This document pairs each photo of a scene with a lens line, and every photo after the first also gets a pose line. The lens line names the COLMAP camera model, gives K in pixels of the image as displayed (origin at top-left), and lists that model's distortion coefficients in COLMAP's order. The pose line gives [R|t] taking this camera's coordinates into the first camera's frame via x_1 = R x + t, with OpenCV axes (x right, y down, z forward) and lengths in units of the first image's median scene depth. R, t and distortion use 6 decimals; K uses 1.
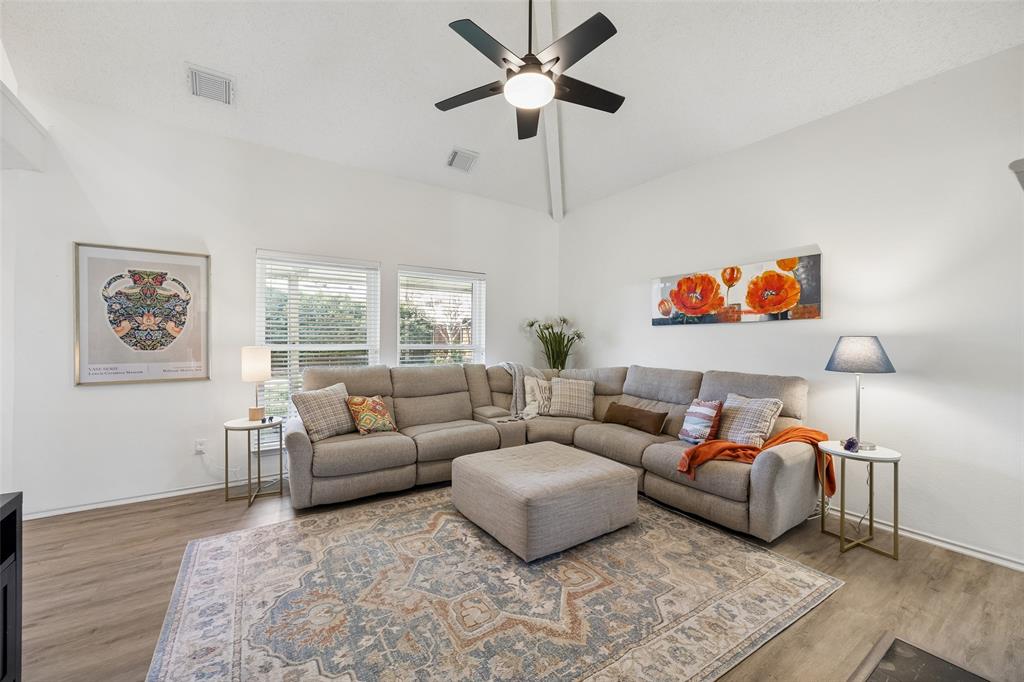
lens RADIAL K [[403.9, 0, 506.9], [0, 403.9, 338.6], [0, 0, 1]] dist [0.001433, -0.000562]
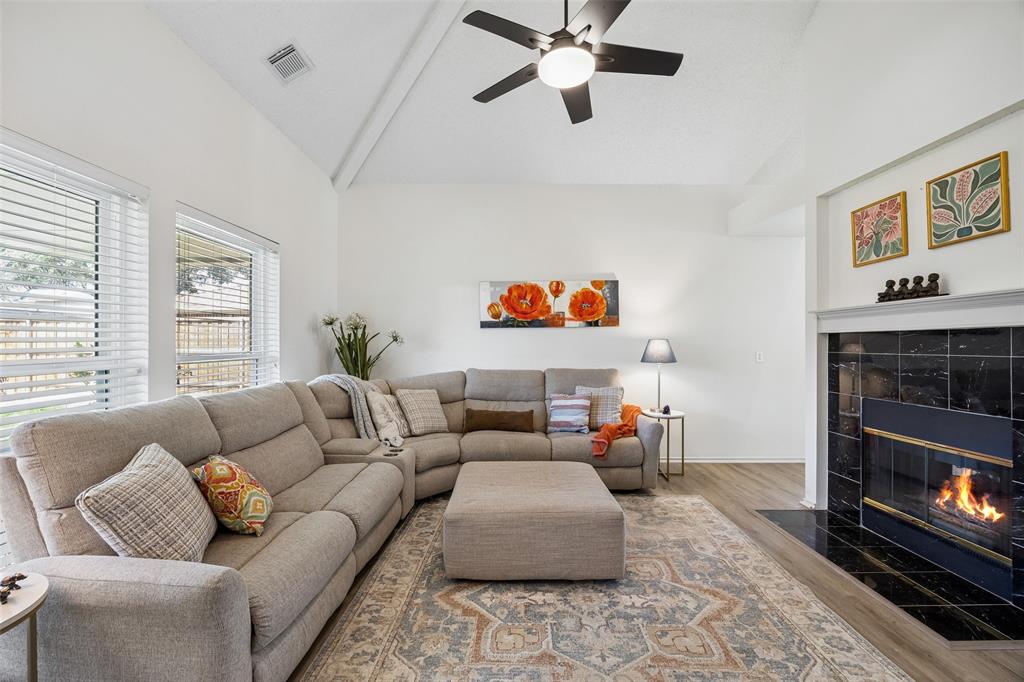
lens RADIAL K [[428.0, 0, 503.8], [0, 428.0, 340.1], [0, 0, 1]] dist [-0.014001, 0.000229]
pose [[0.564855, -0.004283, 0.825179, -0.680453], [0.001524, 0.999990, 0.004147, -0.008565], [-0.825189, -0.001085, 0.564856, 0.487676]]
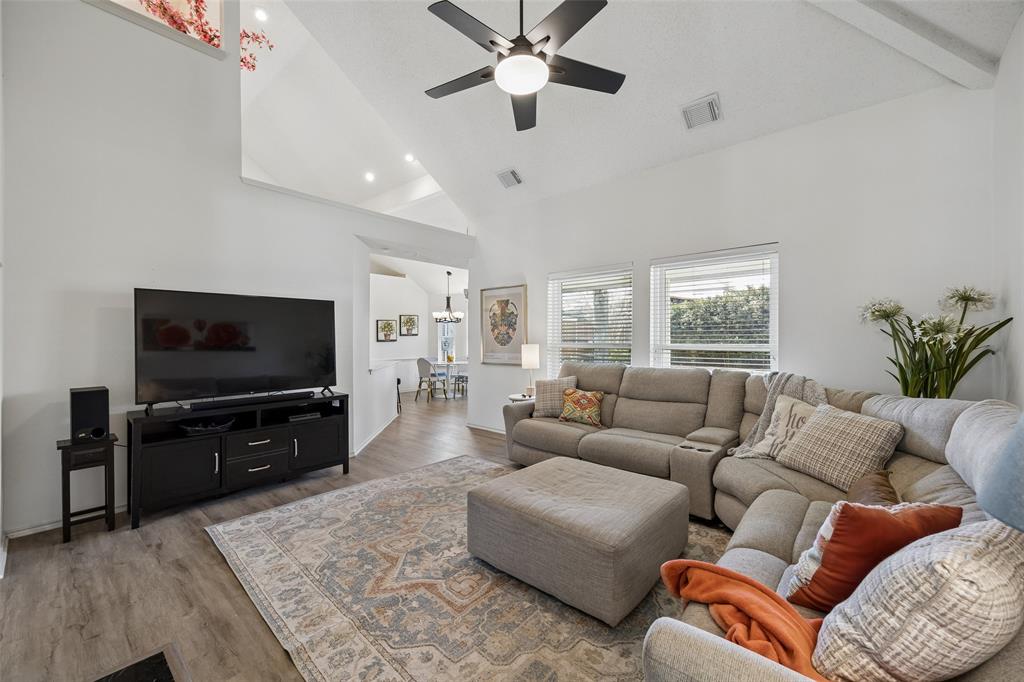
lens RADIAL K [[403.9, 0, 507.6], [0, 403.9, 336.8], [0, 0, 1]] dist [0.001433, -0.000562]
pose [[0.251235, -0.009783, -0.967877, 0.800831], [0.004509, 0.999950, -0.008936, 0.005826], [0.967916, -0.002119, 0.251267, 0.613708]]
